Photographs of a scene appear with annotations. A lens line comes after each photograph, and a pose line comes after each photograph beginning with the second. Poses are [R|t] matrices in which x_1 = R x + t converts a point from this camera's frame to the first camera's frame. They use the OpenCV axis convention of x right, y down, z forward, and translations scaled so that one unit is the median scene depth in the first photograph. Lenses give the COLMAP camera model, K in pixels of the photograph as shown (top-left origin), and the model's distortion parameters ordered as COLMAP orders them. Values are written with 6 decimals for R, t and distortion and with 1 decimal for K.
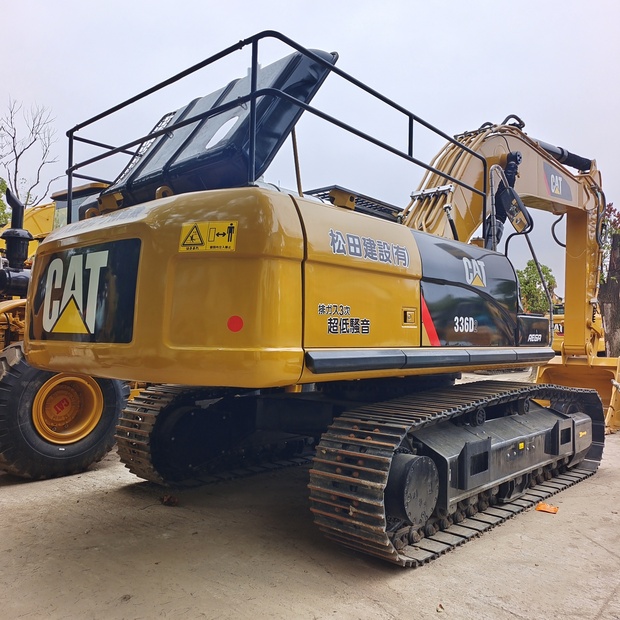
lens RADIAL K [[558.9, 0, 311.7], [0, 558.9, 313.3], [0, 0, 1]] dist [0.030777, 0.000756]
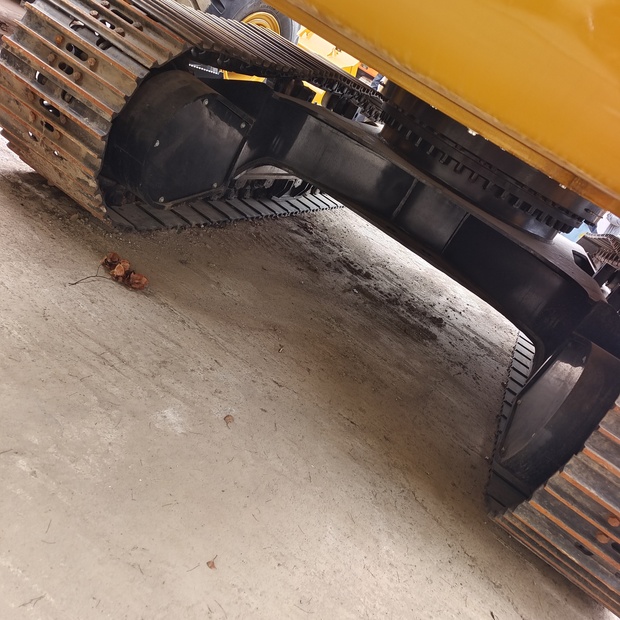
lens RADIAL K [[558.9, 0, 308.5], [0, 558.9, 311.9], [0, 0, 1]] dist [0.030777, 0.000756]
pose [[0.850502, 0.270093, 0.451326, -0.399145], [-0.474874, 0.763250, 0.438115, 0.094411], [-0.226143, -0.586941, 0.777406, 0.706107]]
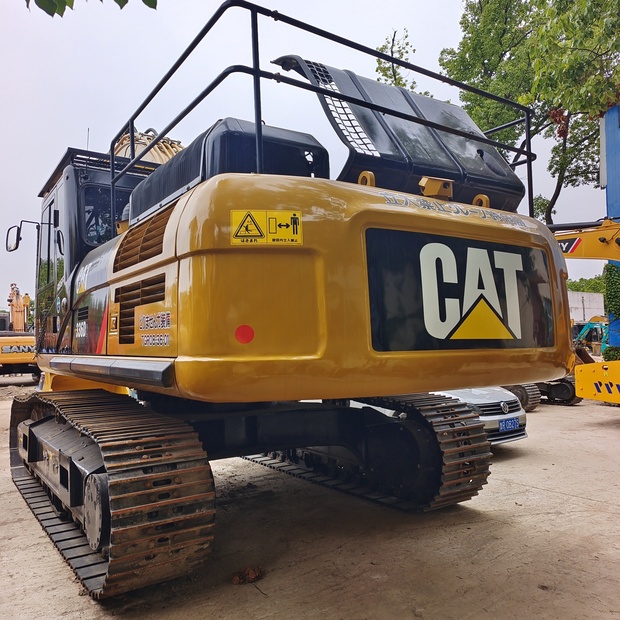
lens RADIAL K [[558.9, 0, 307.8], [0, 558.9, 307.2], [0, 0, 1]] dist [0.030777, 0.000756]
pose [[0.232150, 0.044135, 0.971678, -1.166101], [-0.015838, 0.999009, -0.041592, 0.023496], [-0.972551, -0.005734, 0.232619, 0.932090]]
